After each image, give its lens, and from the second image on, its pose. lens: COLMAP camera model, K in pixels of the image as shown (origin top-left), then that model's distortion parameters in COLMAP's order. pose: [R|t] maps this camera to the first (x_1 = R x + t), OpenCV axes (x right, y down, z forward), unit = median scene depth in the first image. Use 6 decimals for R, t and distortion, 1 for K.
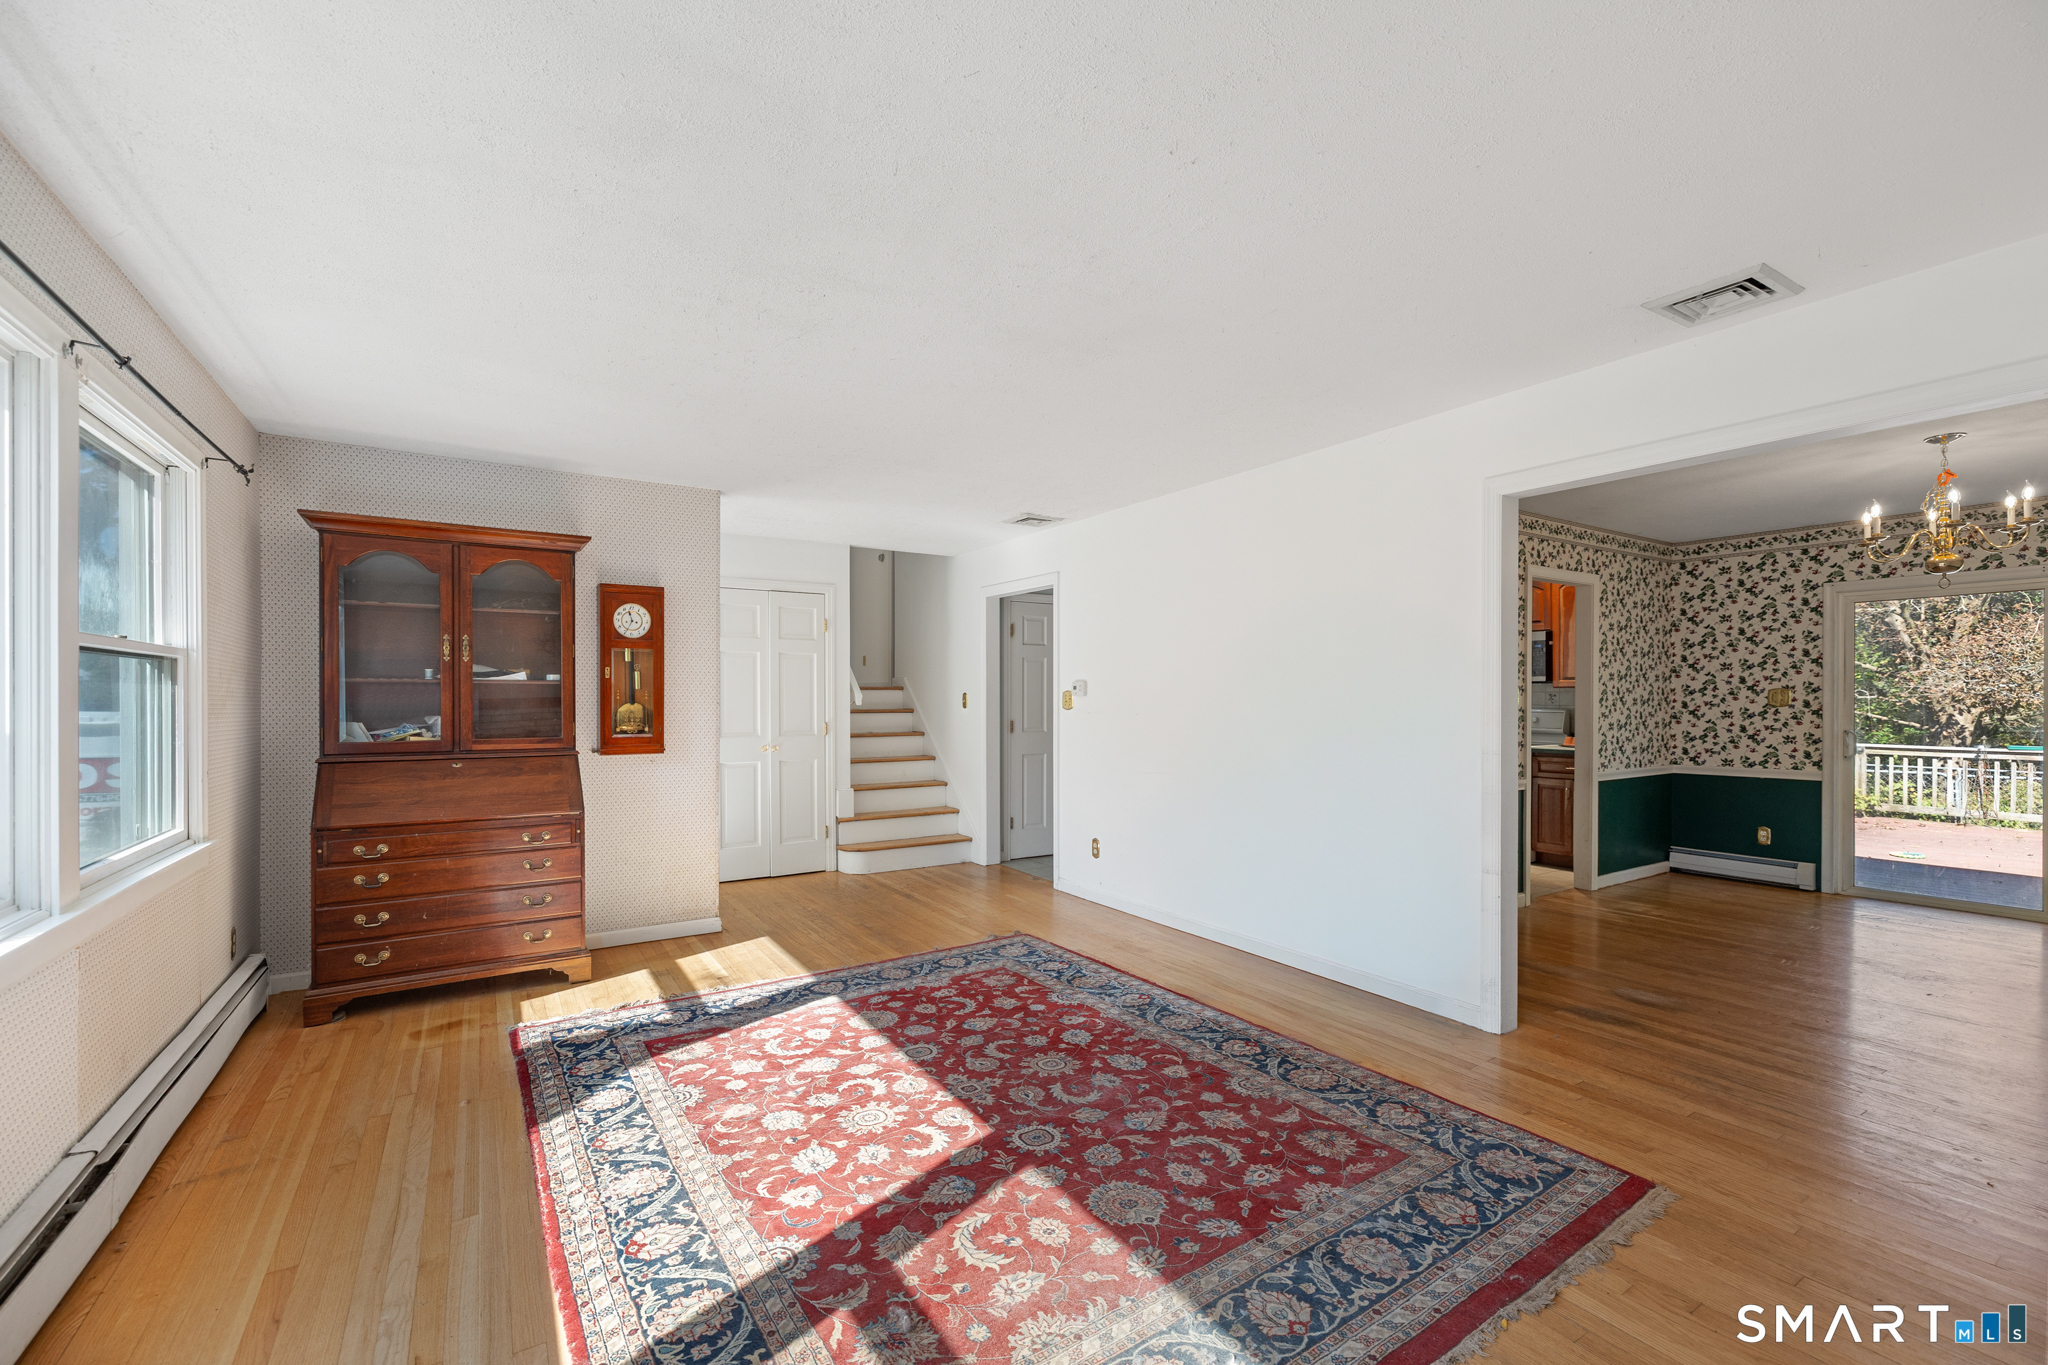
lens RADIAL K [[862.8, 0, 1025.2], [0, 862.8, 689.9], [0, 0, 1]] dist [0.002158, 0.000027]
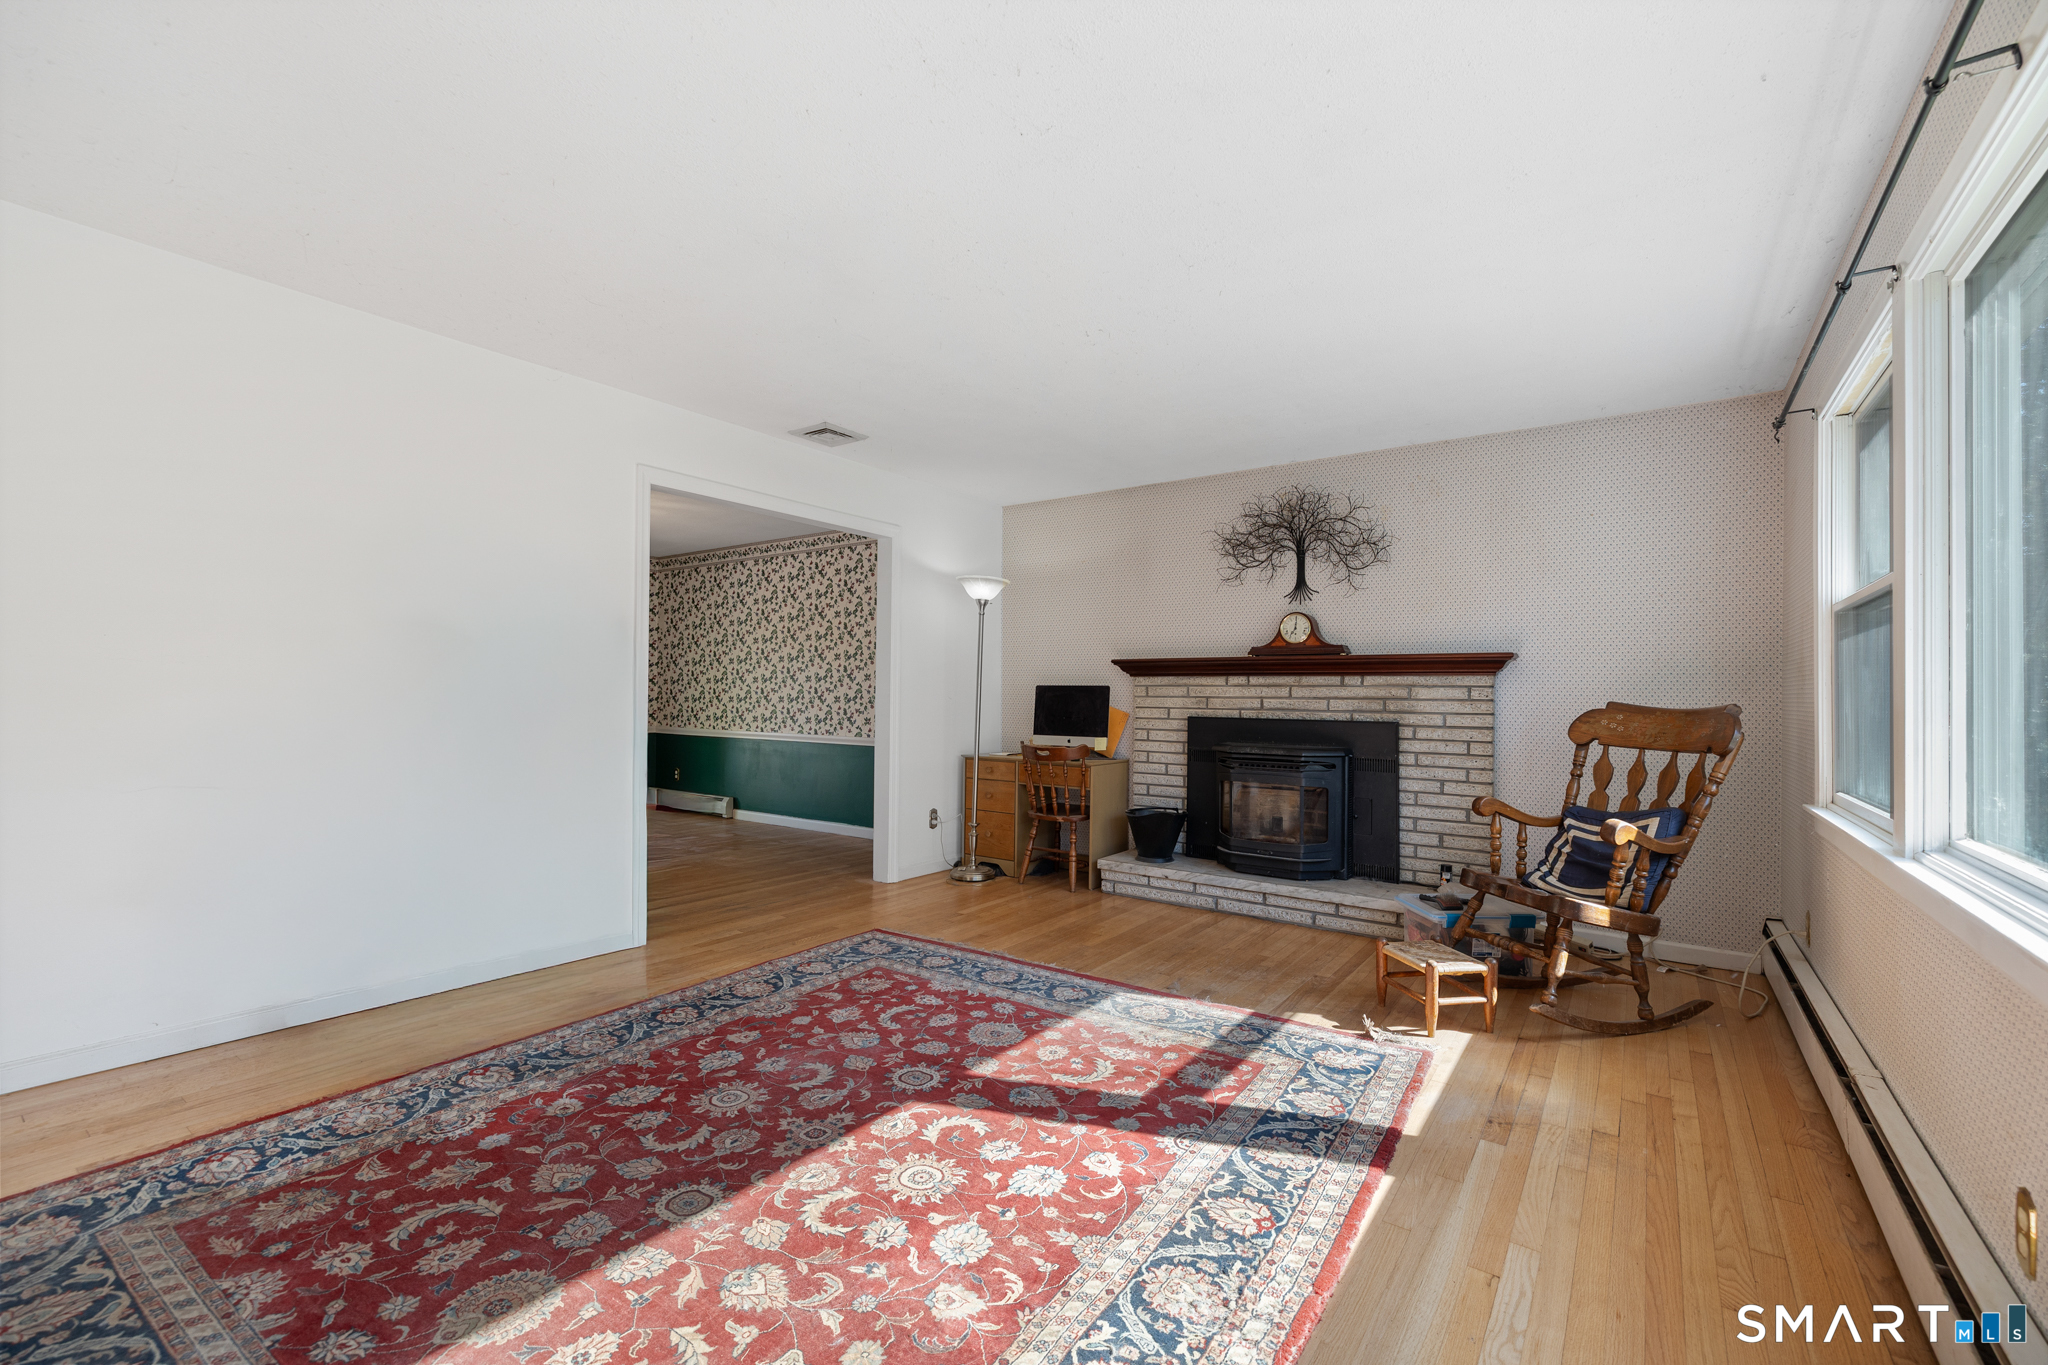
lens RADIAL K [[862.8, 0, 1025.2], [0, 862.8, 689.9], [0, 0, 1]] dist [0.002158, 0.000027]
pose [[-0.373053, 0.003353, 0.927804, -1.002851], [-0.021958, 0.999681, -0.012442, 0.083504], [-0.927550, -0.025014, -0.372861, 1.321623]]
